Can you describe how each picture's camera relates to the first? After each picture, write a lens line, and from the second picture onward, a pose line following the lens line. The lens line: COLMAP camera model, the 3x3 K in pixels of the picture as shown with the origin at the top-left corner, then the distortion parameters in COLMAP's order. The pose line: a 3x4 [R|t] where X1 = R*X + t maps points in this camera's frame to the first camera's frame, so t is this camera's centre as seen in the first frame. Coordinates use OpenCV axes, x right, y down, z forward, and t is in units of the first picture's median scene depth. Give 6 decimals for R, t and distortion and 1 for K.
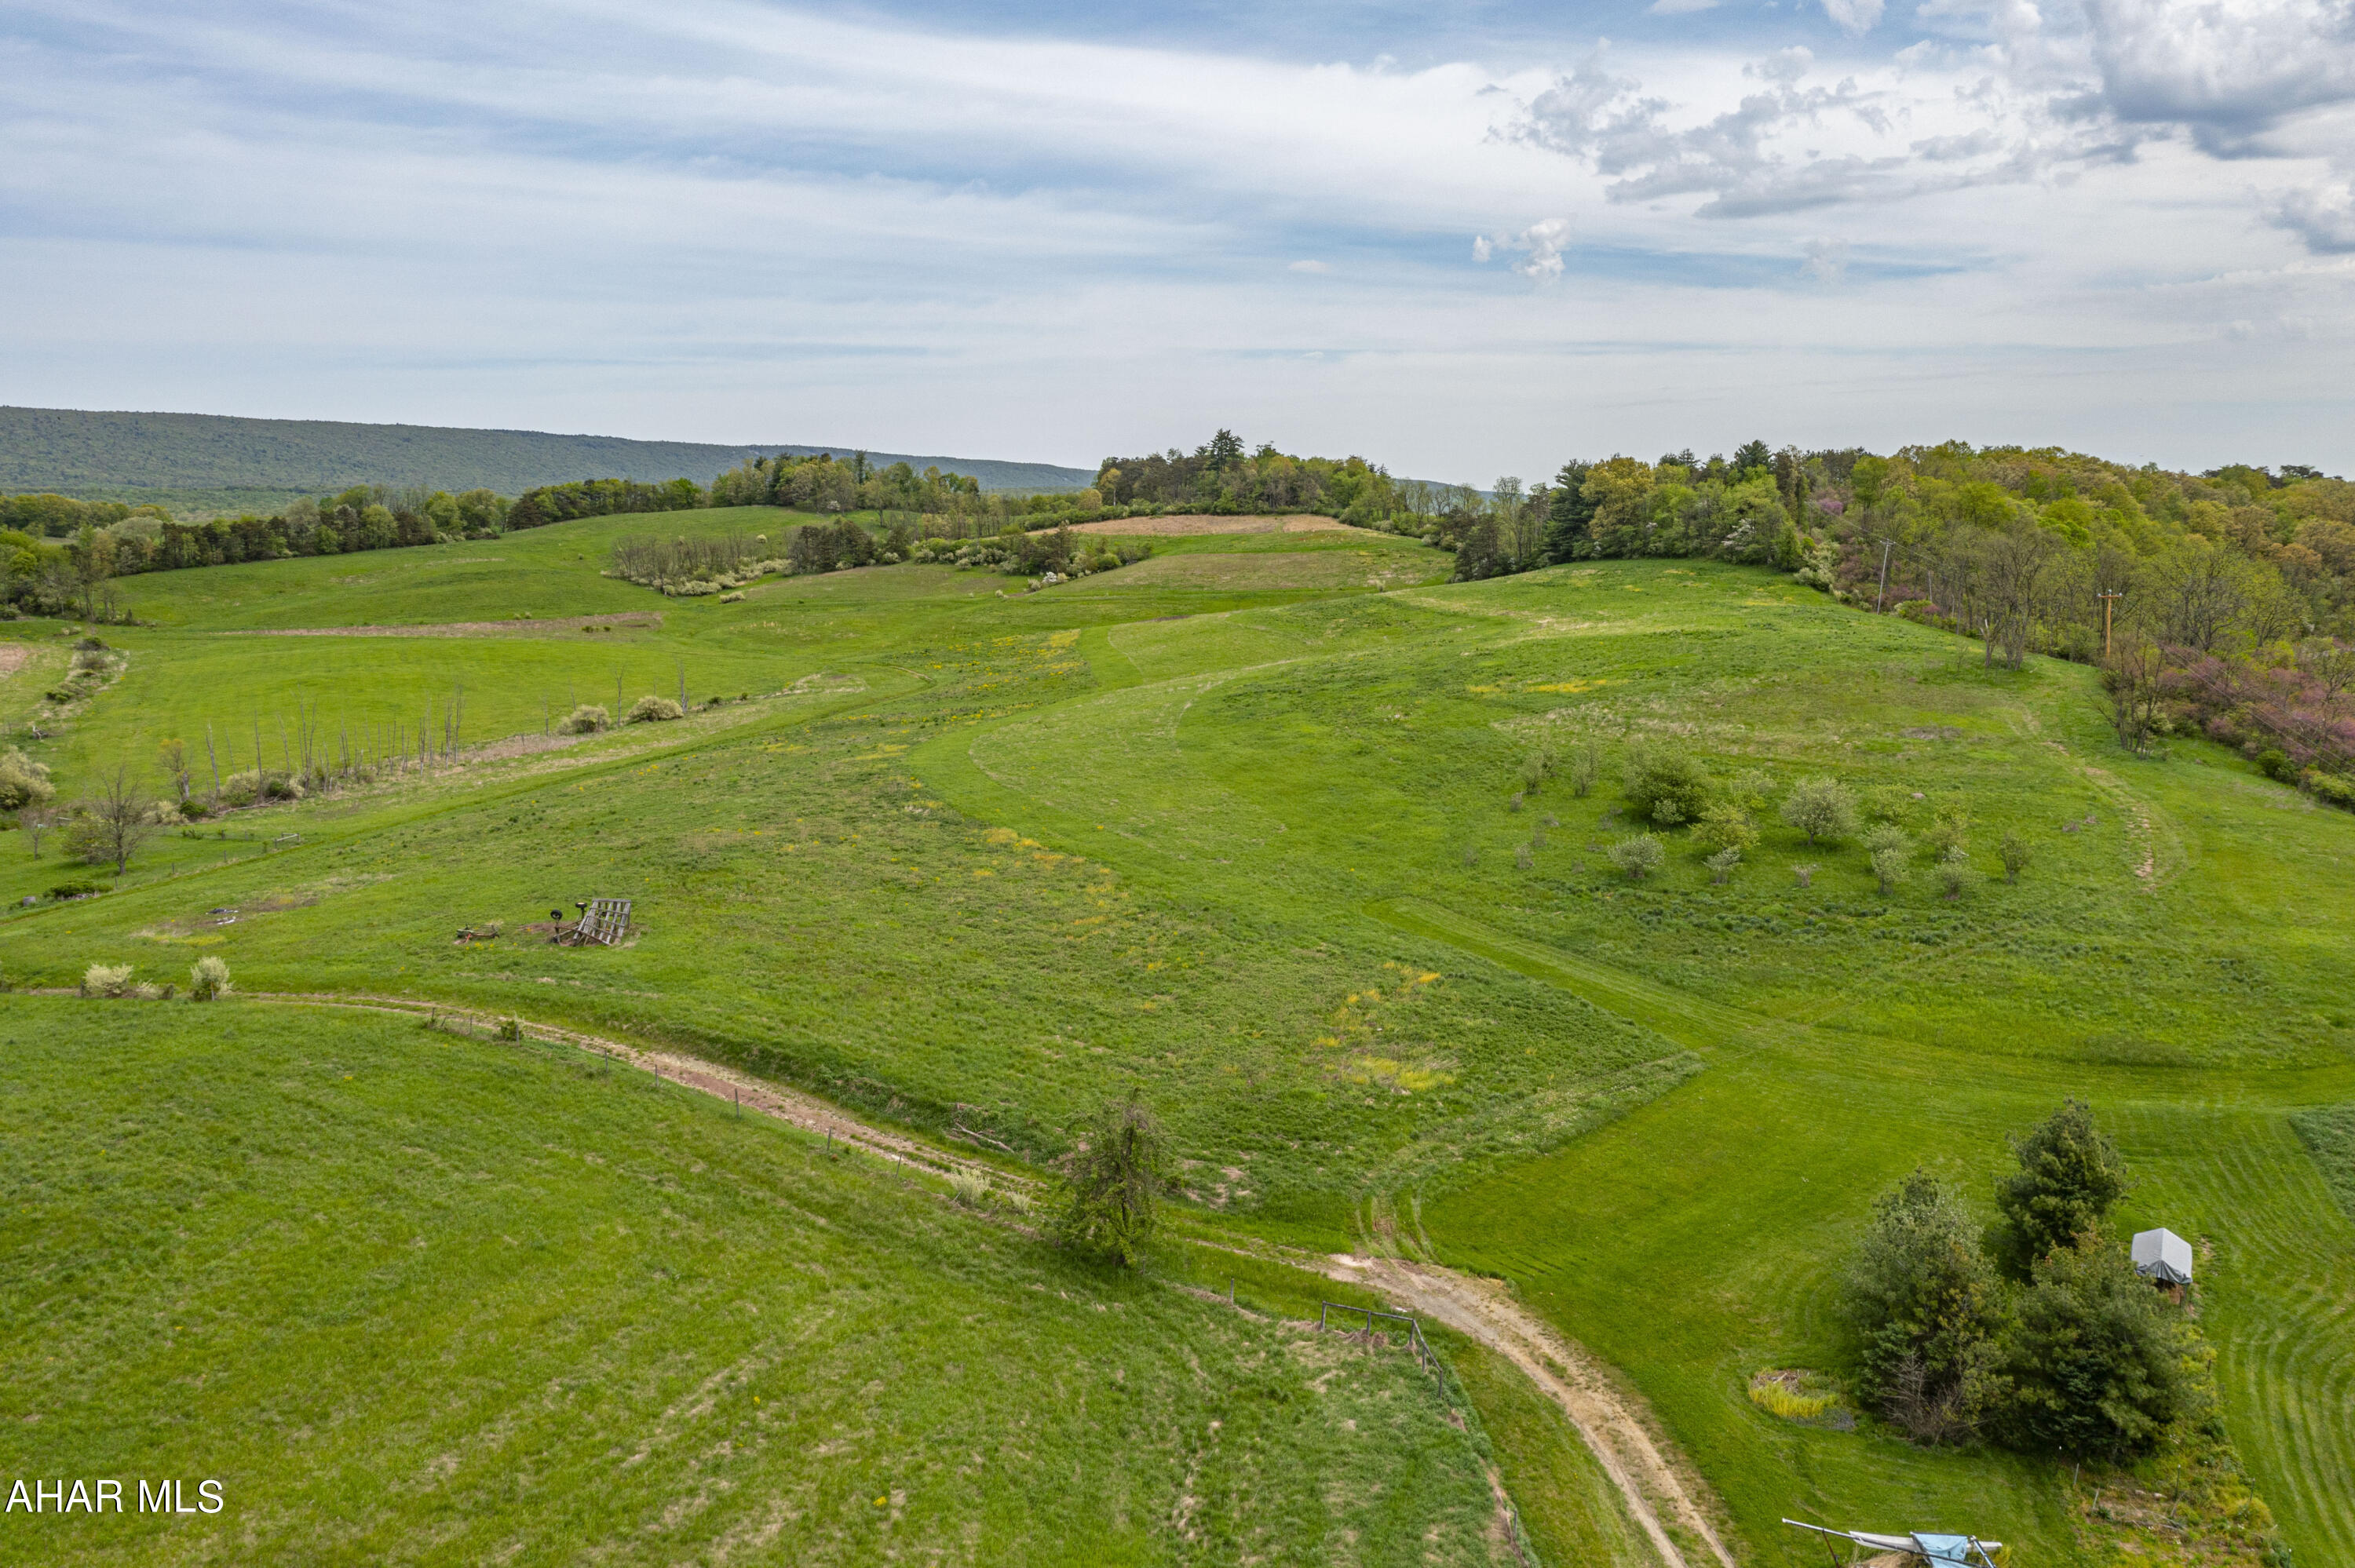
lens RADIAL K [[1873.0, 0, 1180.6], [0, 1873.0, 784.4], [0, 0, 1]] dist [-0.002599, 0.007349]
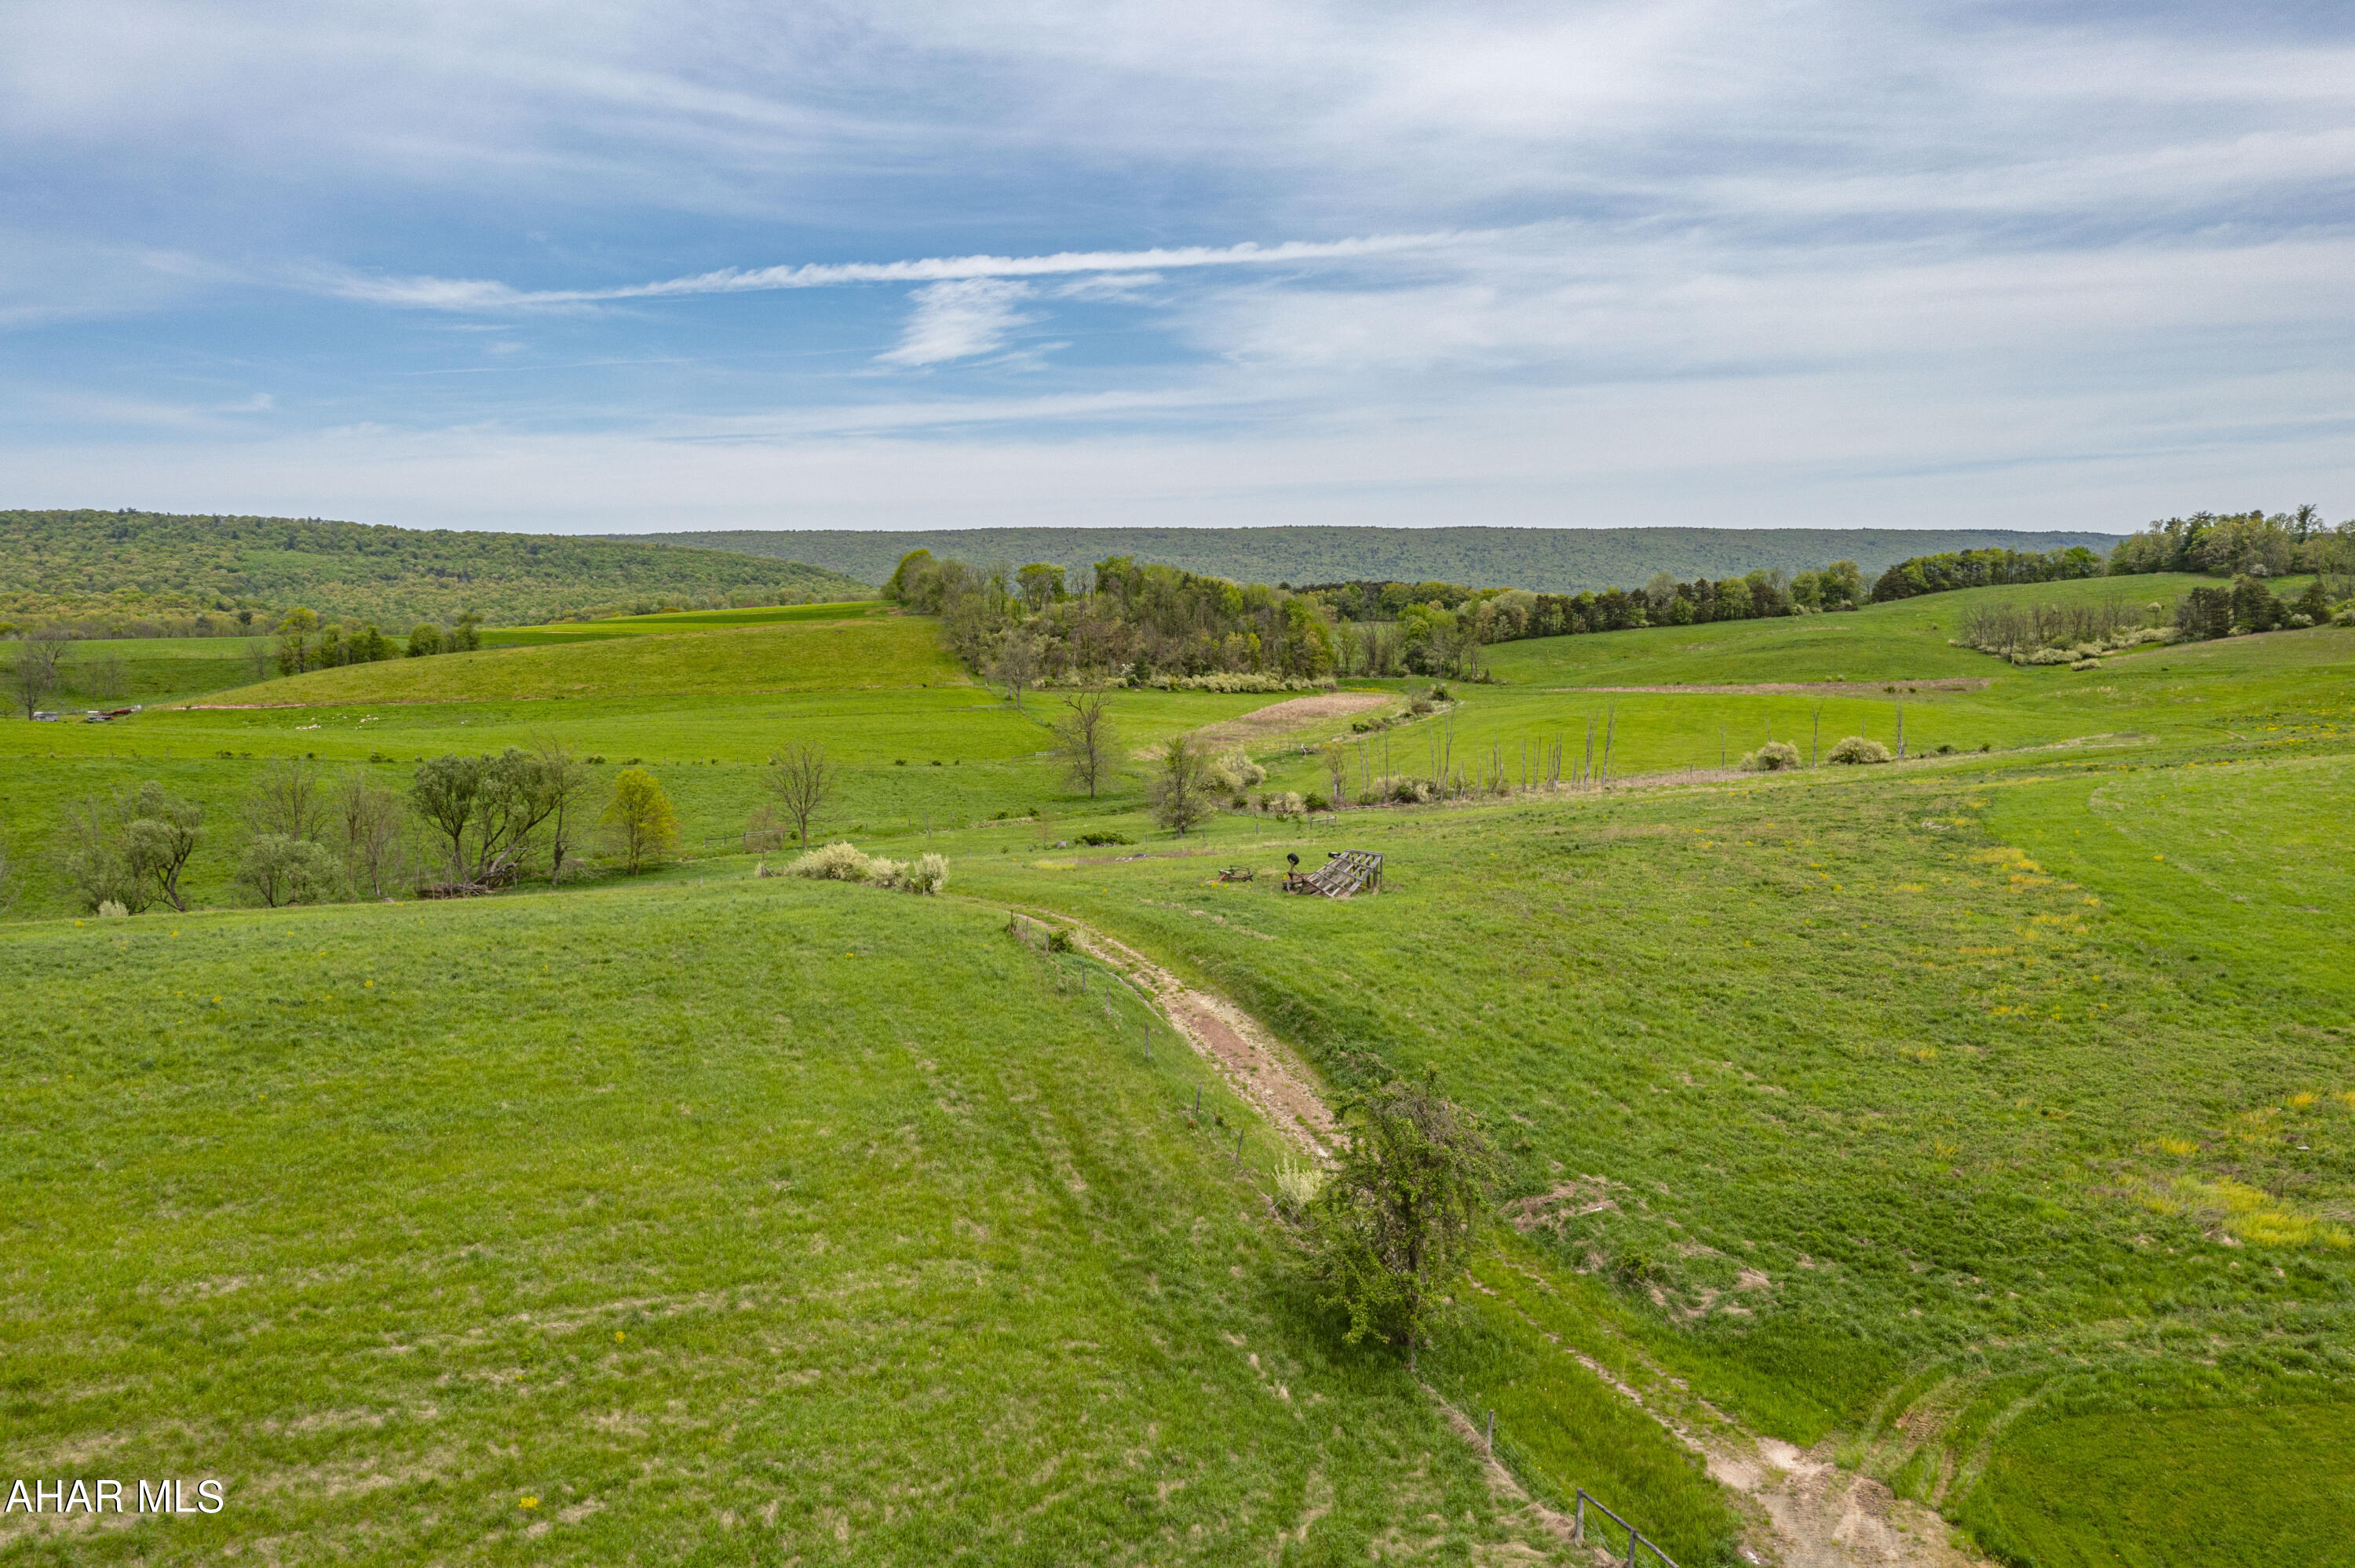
lens RADIAL K [[1870.2, 0, 1163.5], [0, 1870.2, 647.6], [0, 0, 1]] dist [-0.003491, 0.000088]
pose [[0.727034, -0.003510, -0.686593, 0.094742], [-0.084353, 0.991955, -0.094392, 0.024045], [0.681400, 0.126543, 0.720889, 0.126151]]
